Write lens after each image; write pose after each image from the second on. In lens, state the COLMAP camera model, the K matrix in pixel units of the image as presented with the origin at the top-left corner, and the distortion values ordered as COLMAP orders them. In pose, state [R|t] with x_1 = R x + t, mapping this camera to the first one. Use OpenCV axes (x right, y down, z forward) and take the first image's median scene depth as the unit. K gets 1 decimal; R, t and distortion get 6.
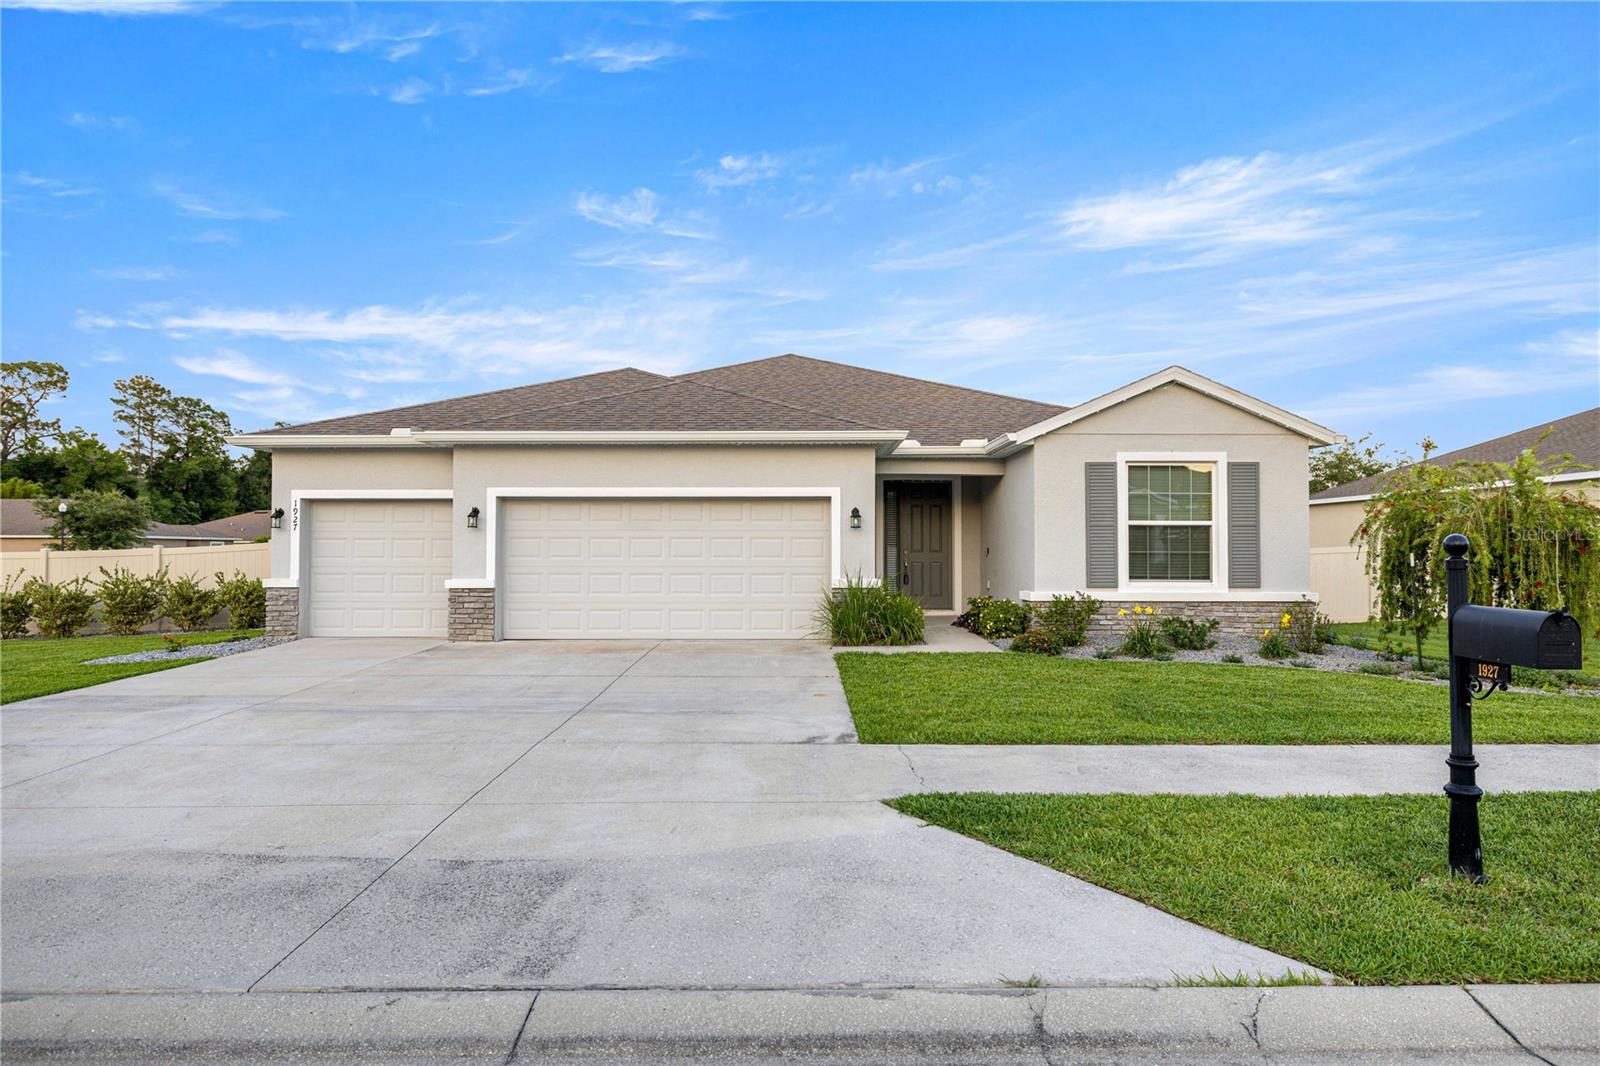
lens RADIAL K [[917.3, 0, 799.6], [0, 917.3, 531.1], [0, 0, 1]] dist [0.005337, 0.000450]
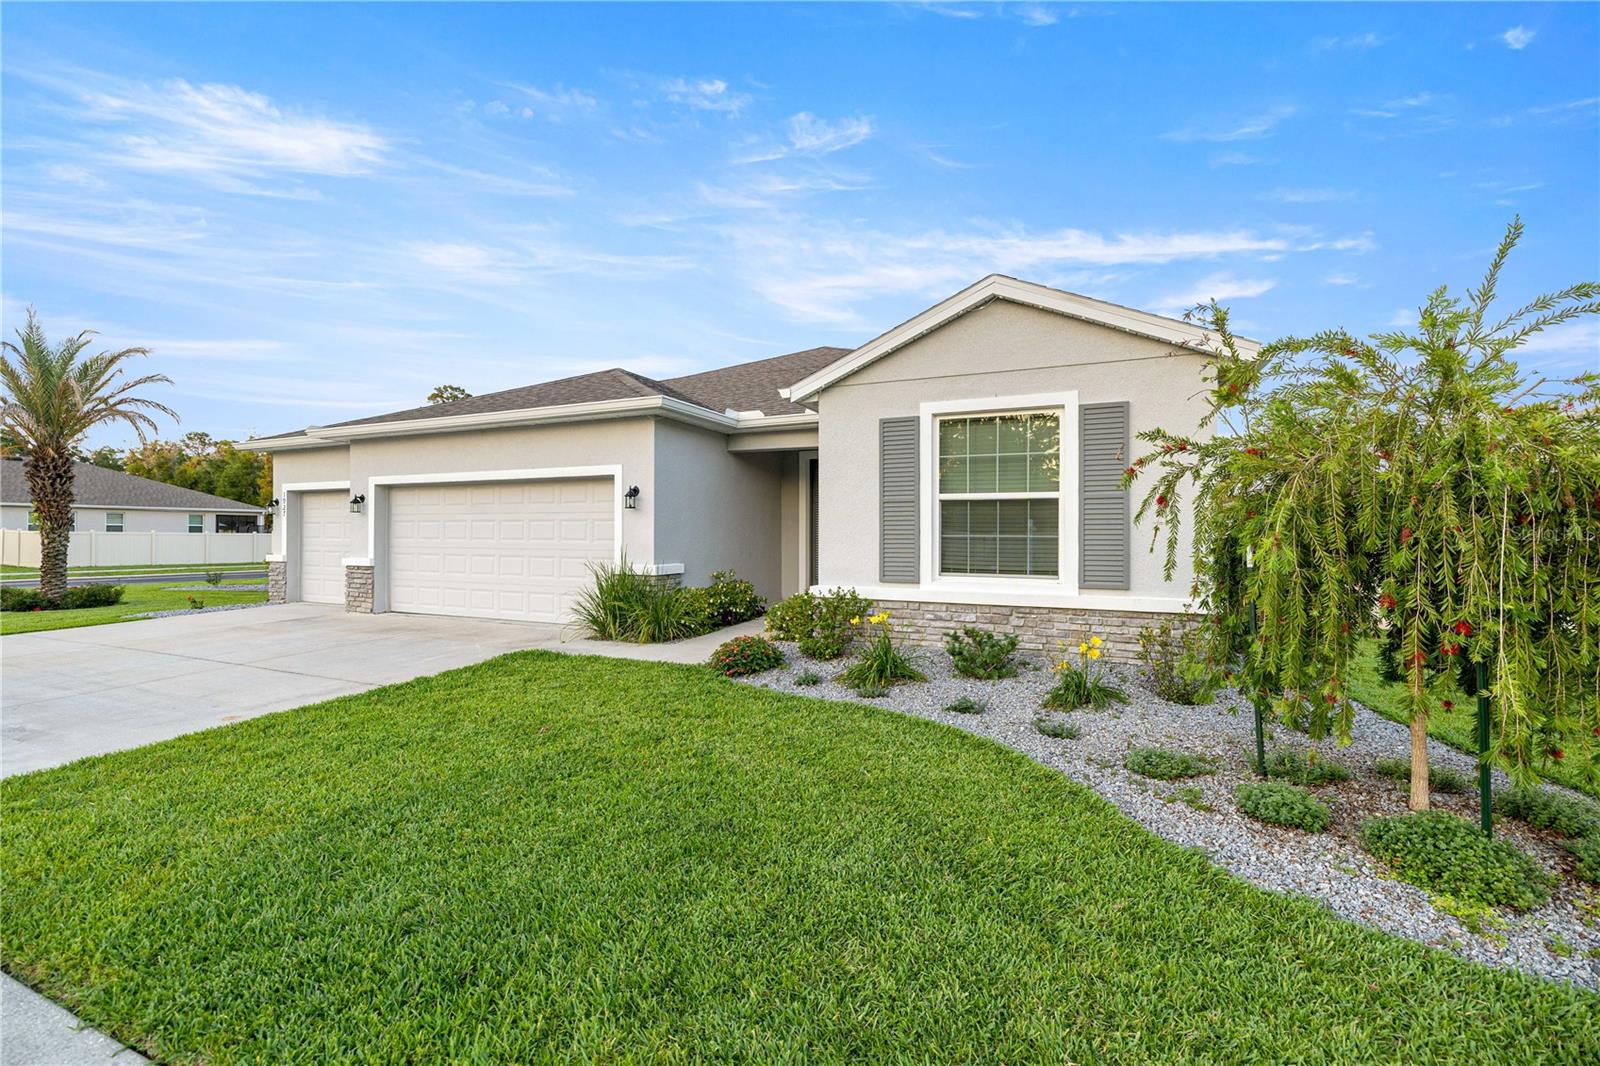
lens RADIAL K [[678.5, 0, 811.3], [0, 678.5, 521.5], [0, 0, 1]] dist [0.000937, -0.000032]
pose [[0.907888, -0.005287, -0.419180, 0.497610], [0.009486, 0.999924, 0.007934, 0.005953], [0.419106, -0.011180, 0.907869, 0.456651]]
